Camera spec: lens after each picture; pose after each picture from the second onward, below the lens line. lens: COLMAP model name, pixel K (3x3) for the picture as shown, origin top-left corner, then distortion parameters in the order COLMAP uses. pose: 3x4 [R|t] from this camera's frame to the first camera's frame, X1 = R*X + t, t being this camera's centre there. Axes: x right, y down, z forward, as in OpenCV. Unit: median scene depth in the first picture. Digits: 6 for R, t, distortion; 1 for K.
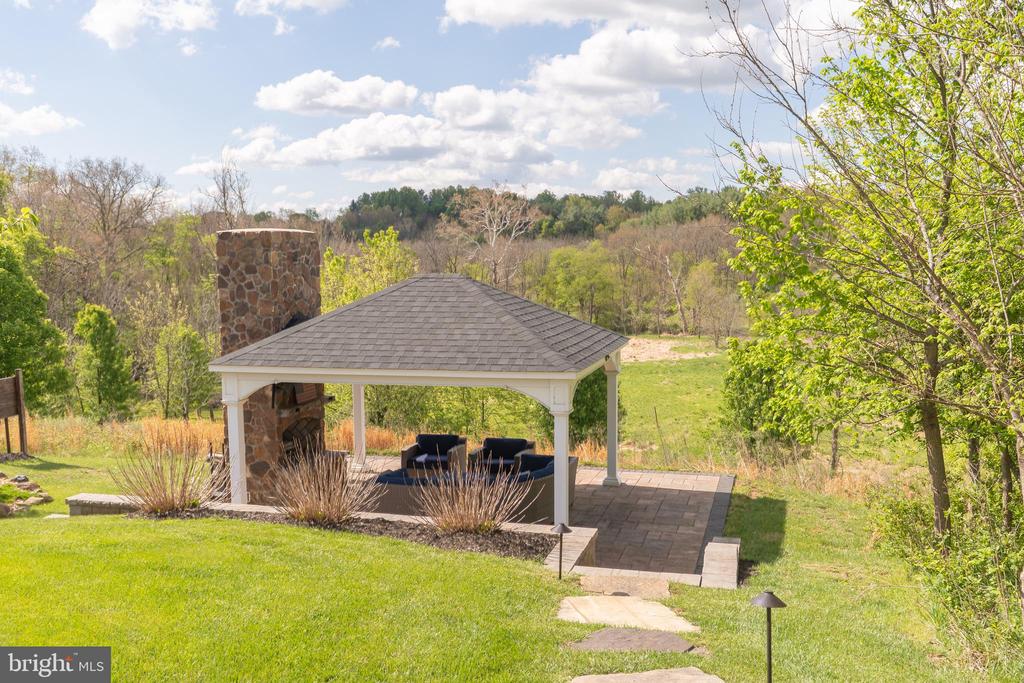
lens RADIAL K [[960.1, 0, 506.9], [0, 960.1, 347.6], [0, 0, 1]] dist [-0.006404, -0.008087]
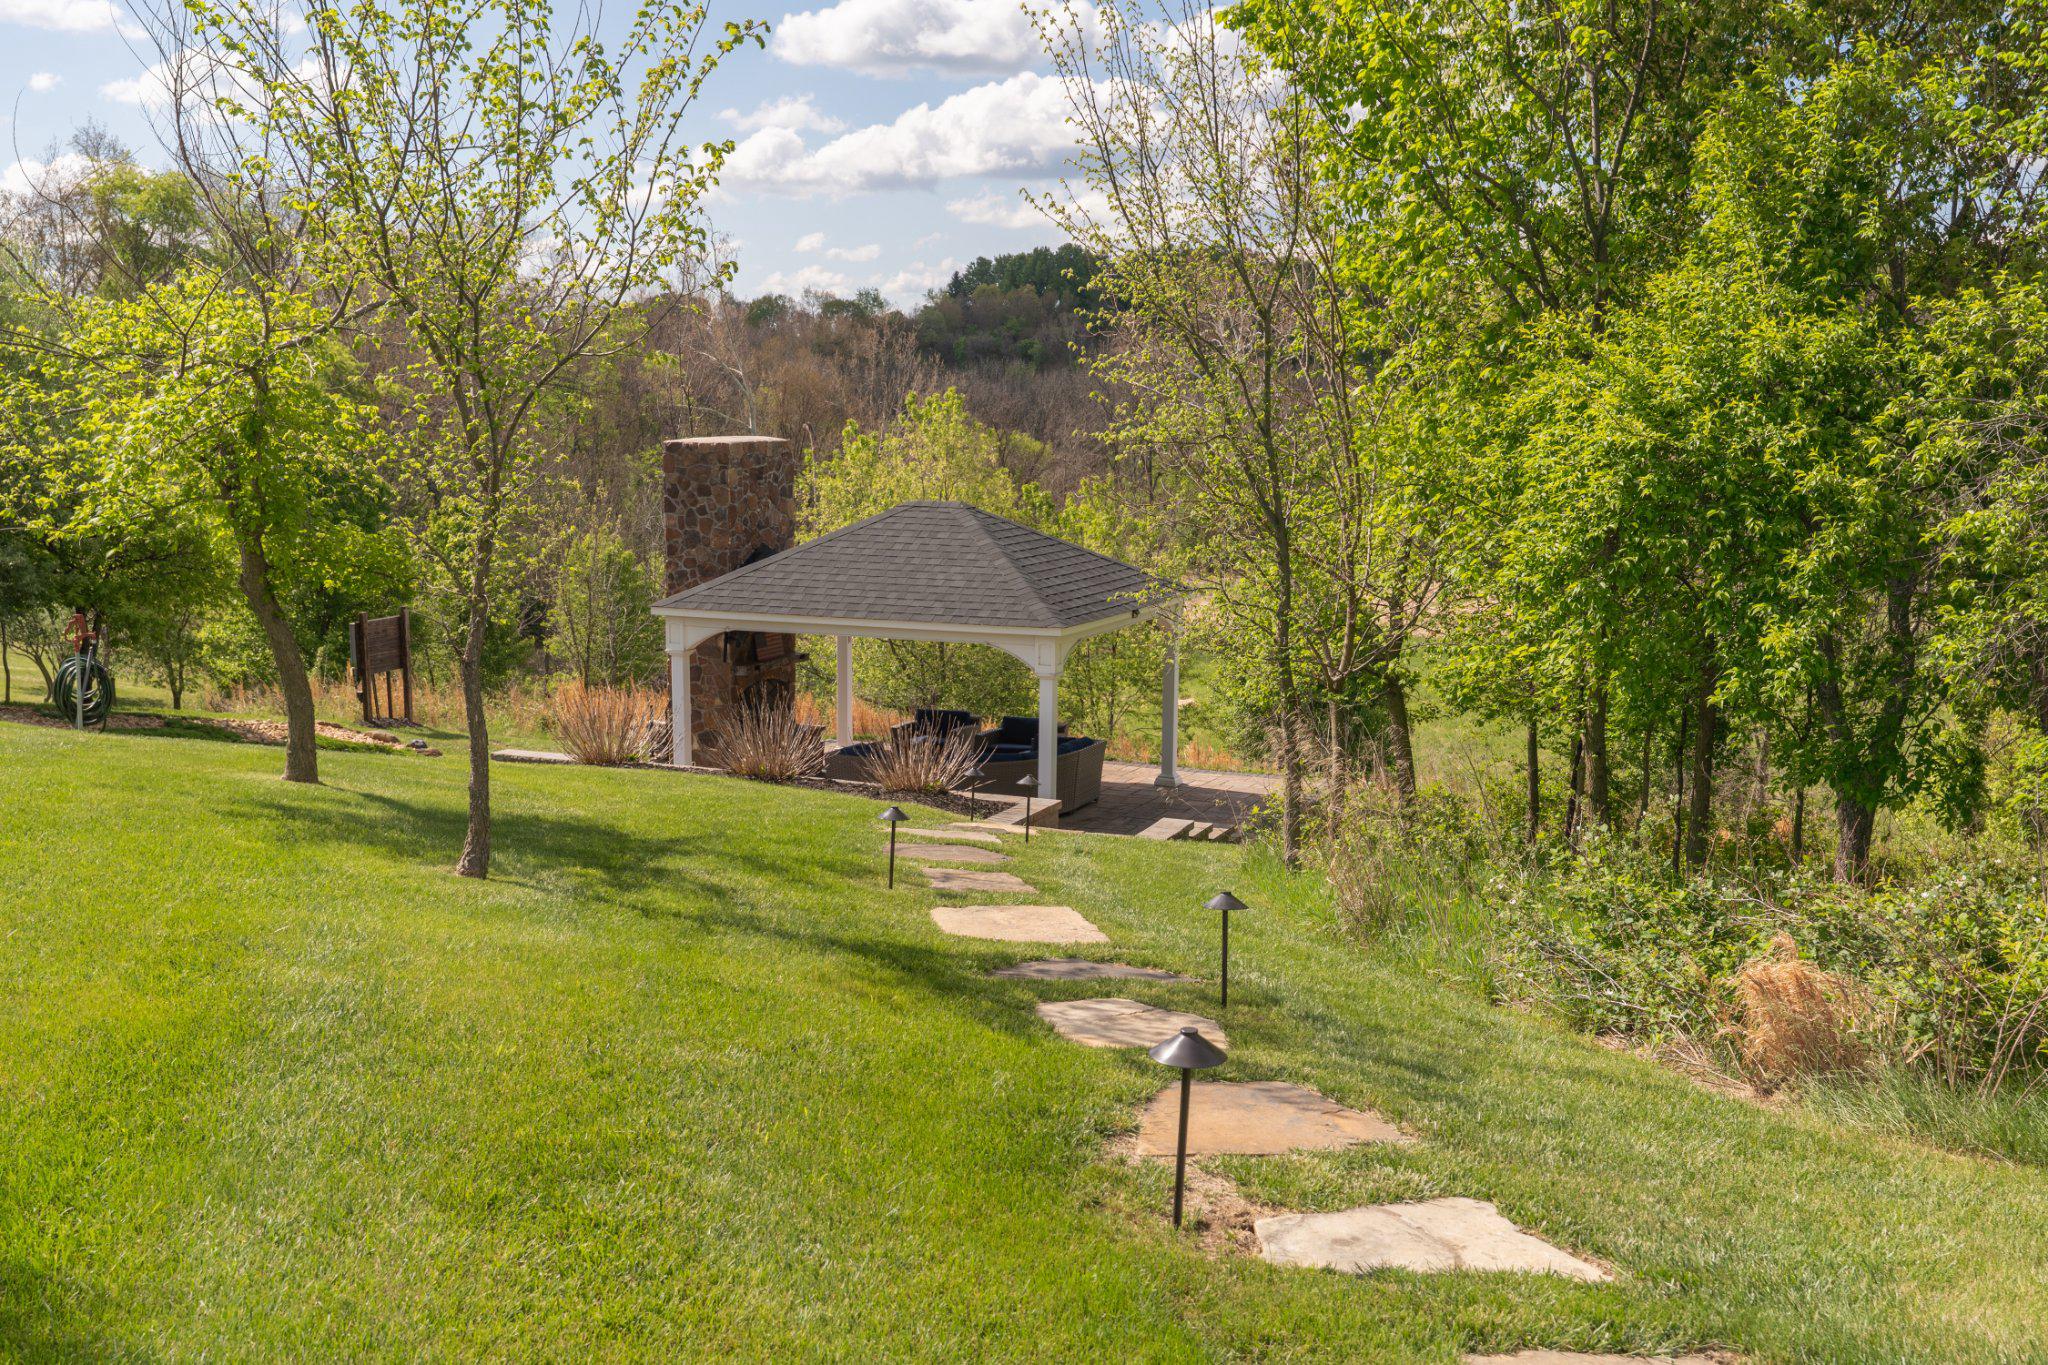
lens RADIAL K [[2132.7, 0, 1028.9], [0, 2132.7, 676.3], [0, 0, 1]] dist [-0.146080, 0.000000]
pose [[0.991693, 0.036697, -0.123283, 0.172264], [-0.031812, 0.998638, 0.041363, -0.005955], [0.124633, -0.037097, 0.991509, -0.556599]]
